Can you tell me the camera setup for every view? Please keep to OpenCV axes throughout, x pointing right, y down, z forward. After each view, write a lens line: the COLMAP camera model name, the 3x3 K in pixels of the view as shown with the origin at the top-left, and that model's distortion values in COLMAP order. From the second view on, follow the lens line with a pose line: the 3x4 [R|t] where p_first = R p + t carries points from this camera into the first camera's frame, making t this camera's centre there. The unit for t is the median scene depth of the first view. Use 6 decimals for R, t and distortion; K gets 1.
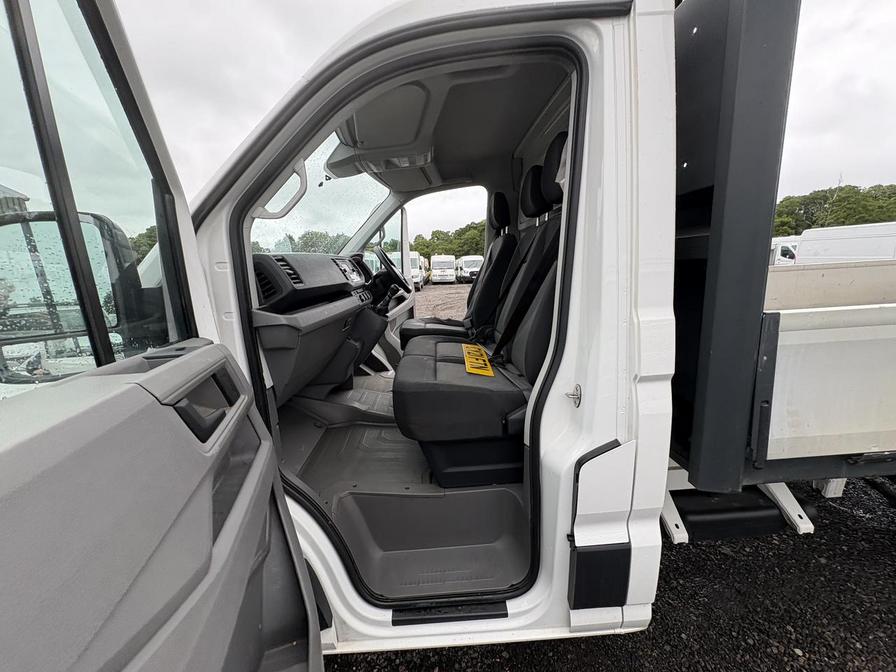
lens RADIAL K [[355.9, 0, 448.4], [0, 355.9, 337.5], [0, 0, 1]] dist [-0.001889, -0.000243]
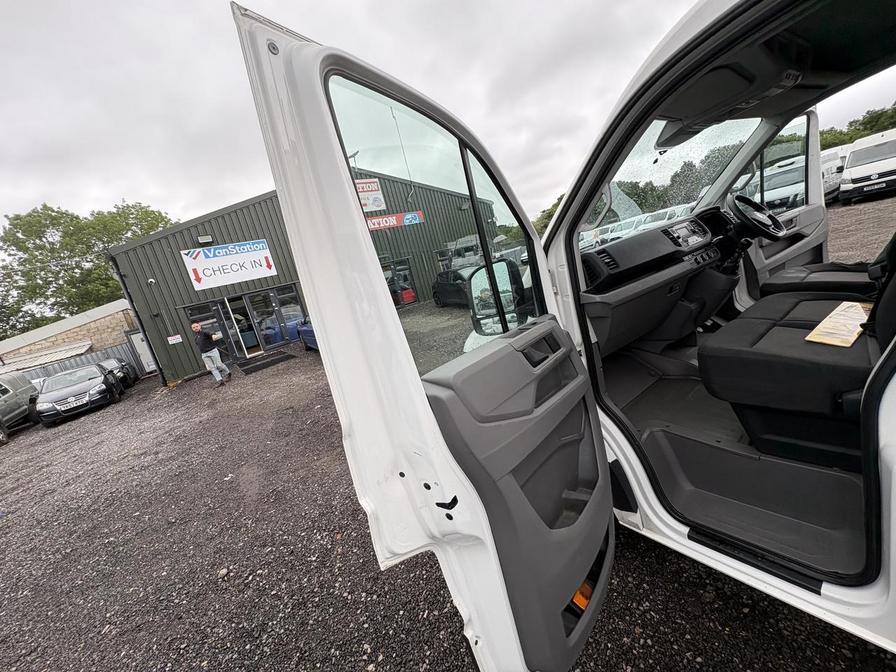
lens RADIAL K [[357.1, 0, 448.0], [0, 357.1, 336.0], [0, 0, 1]] dist [0.001203, -0.000075]
pose [[0.532645, 0.060388, -0.844181, 0.239917], [0.064252, 0.991687, 0.111480, -0.051754], [0.843896, -0.113619, 0.524338, -0.168119]]
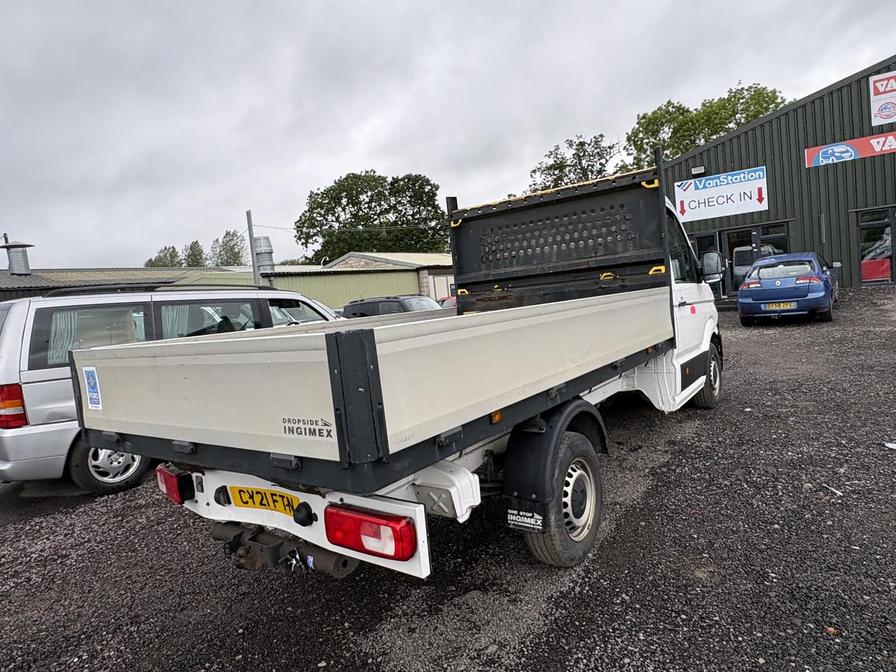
lens RADIAL K [[559.3, 0, 449.8], [0, 559.3, 335.0], [0, 0, 1]] dist [-0.000629, 0.002630]
pose [[-0.610738, 0.161325, -0.775225, 2.655493], [-0.025867, 0.974439, 0.223160, -0.525414], [0.791410, 0.156345, -0.590953, 2.108886]]
